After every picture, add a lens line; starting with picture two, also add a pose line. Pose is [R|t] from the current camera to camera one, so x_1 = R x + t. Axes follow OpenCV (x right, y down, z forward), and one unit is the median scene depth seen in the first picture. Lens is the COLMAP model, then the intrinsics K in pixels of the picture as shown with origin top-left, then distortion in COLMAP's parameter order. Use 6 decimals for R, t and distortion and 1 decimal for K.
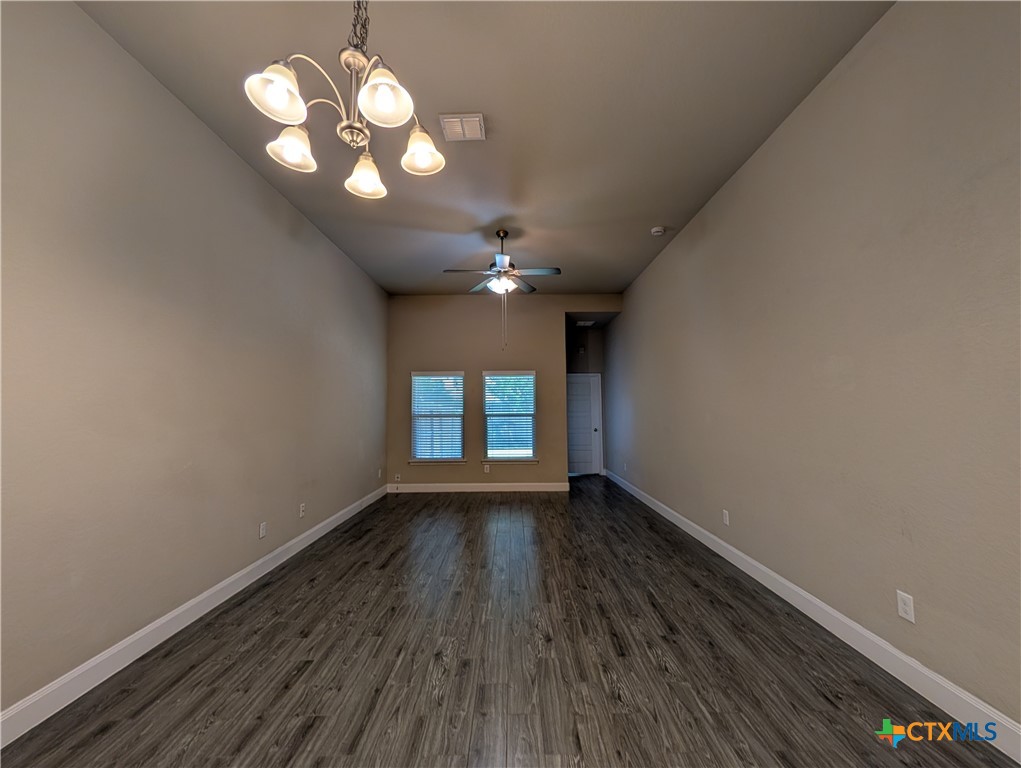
lens RADIAL K [[394.1, 0, 510.0], [0, 394.1, 381.9], [0, 0, 1]] dist [0.000007, 0.000319]
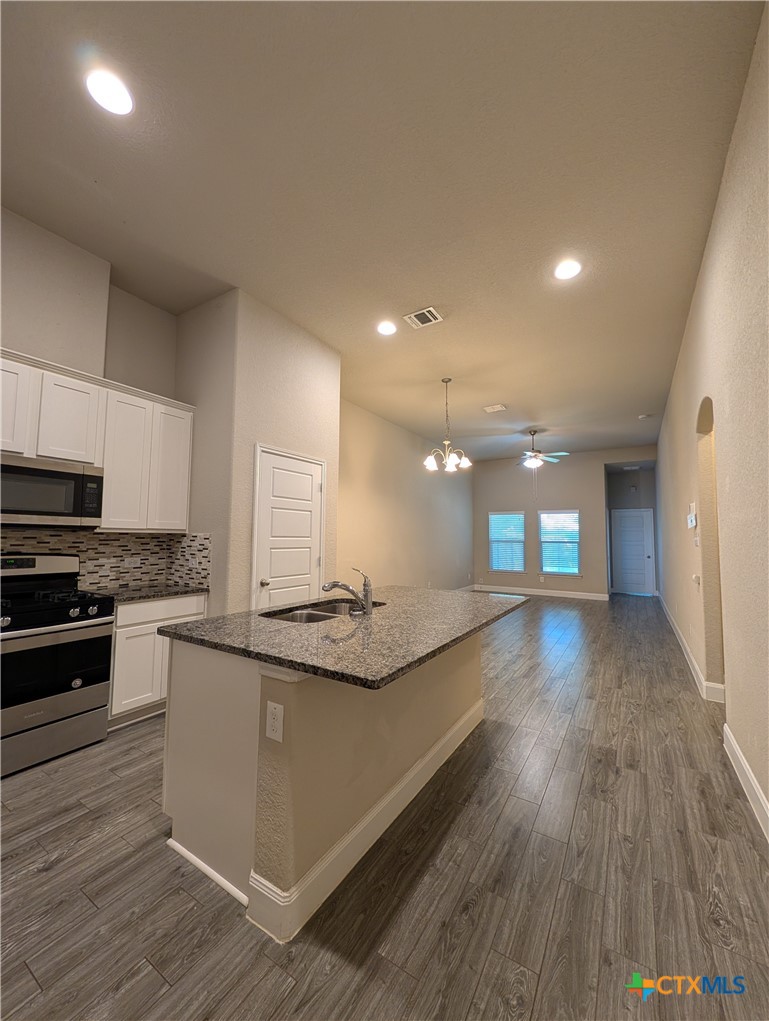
lens RADIAL K [[394.1, 0, 388.5], [0, 394.1, 510.9], [0, 0, 1]] dist [0.000007, 0.000319]
pose [[0.851627, -0.020348, -0.523753, 0.217136], [0.020972, 0.999769, -0.004740, -0.031208], [0.523729, -0.006947, 0.851857, -0.495738]]
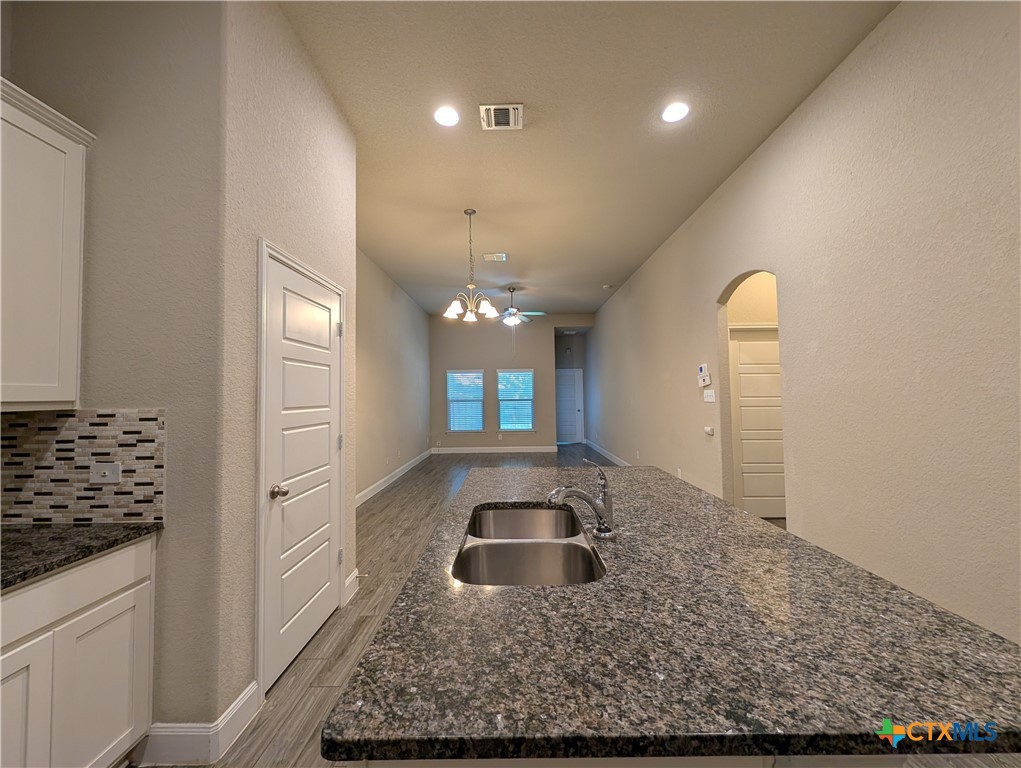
lens RADIAL K [[394.1, 0, 513.4], [0, 394.1, 379.9], [0, 0, 1]] dist [0.000007, 0.000319]
pose [[0.999974, -0.006354, 0.003486, -0.014083], [0.006243, 0.999496, 0.031128, -0.033199], [-0.003682, -0.031106, 0.999509, -0.431864]]
